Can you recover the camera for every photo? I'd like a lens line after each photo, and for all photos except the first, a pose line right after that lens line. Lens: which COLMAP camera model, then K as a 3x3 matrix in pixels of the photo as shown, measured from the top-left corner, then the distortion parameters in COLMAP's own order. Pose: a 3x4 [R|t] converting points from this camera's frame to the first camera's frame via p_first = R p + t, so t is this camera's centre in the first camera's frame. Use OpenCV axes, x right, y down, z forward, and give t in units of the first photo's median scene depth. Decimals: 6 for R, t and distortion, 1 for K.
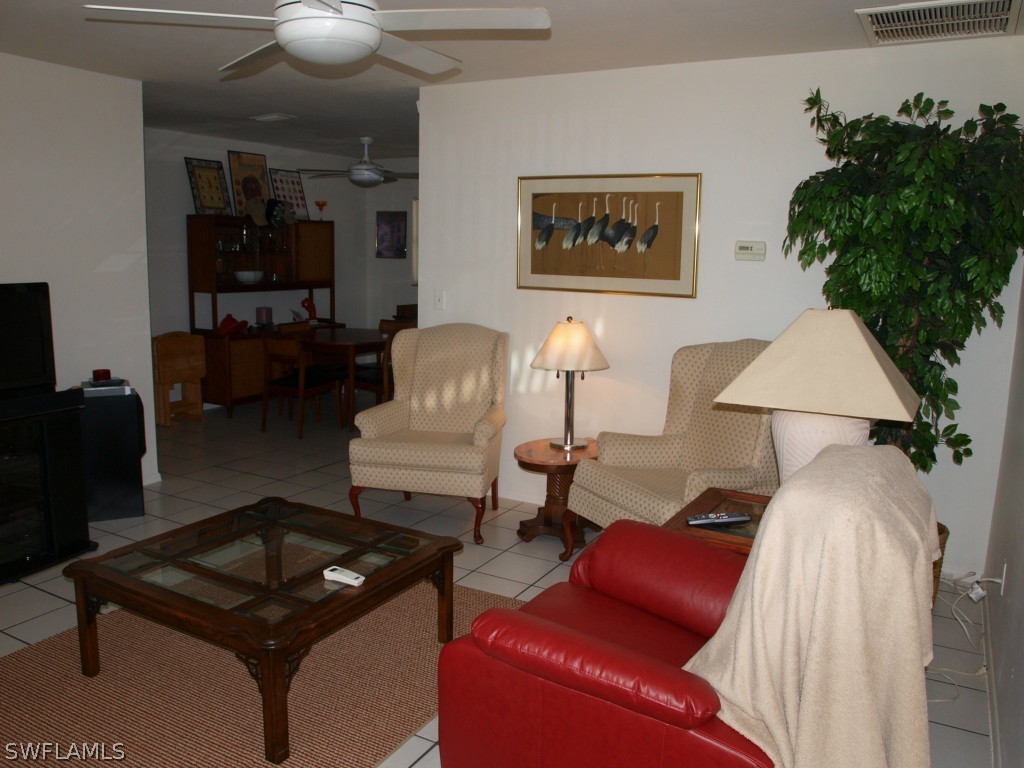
lens RADIAL K [[808.9, 0, 507.0], [0, 808.9, 388.5], [0, 0, 1]] dist [-0.099462, 0.034045]
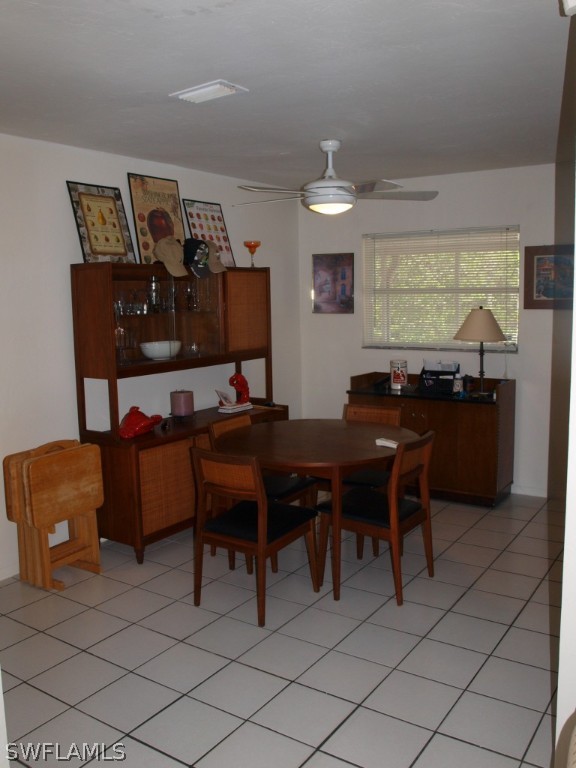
lens RADIAL K [[675.9, 0, 293.0], [0, 675.9, 381.2], [0, 0, 1]] dist [-0.099062, -0.005972]
pose [[0.996290, -0.028867, -0.081078, -0.161753], [0.025506, 0.998784, -0.042182, -0.085319], [0.082197, 0.039957, 0.995815, 0.427173]]
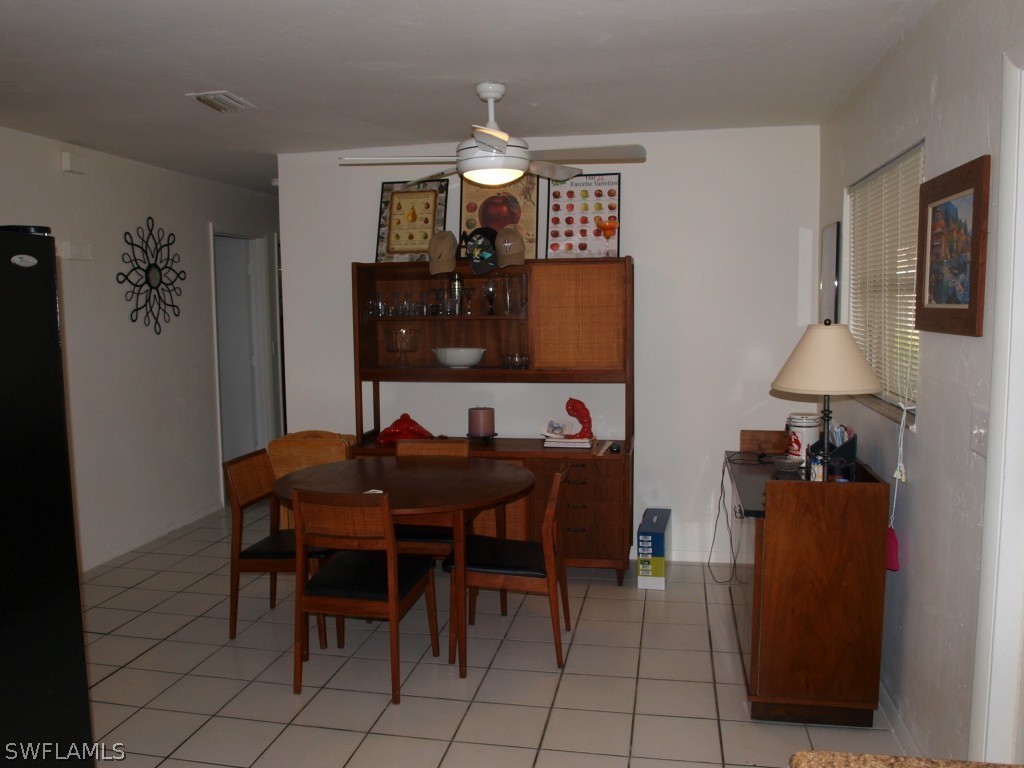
lens RADIAL K [[808.9, 0, 515.4], [0, 808.9, 390.7], [0, 0, 1]] dist [-0.099462, 0.034045]
pose [[0.320453, 0.069490, -0.944712, 0.288136], [-0.140608, 0.989747, 0.025107, -0.137613], [0.936771, 0.124789, 0.326938, 0.850886]]
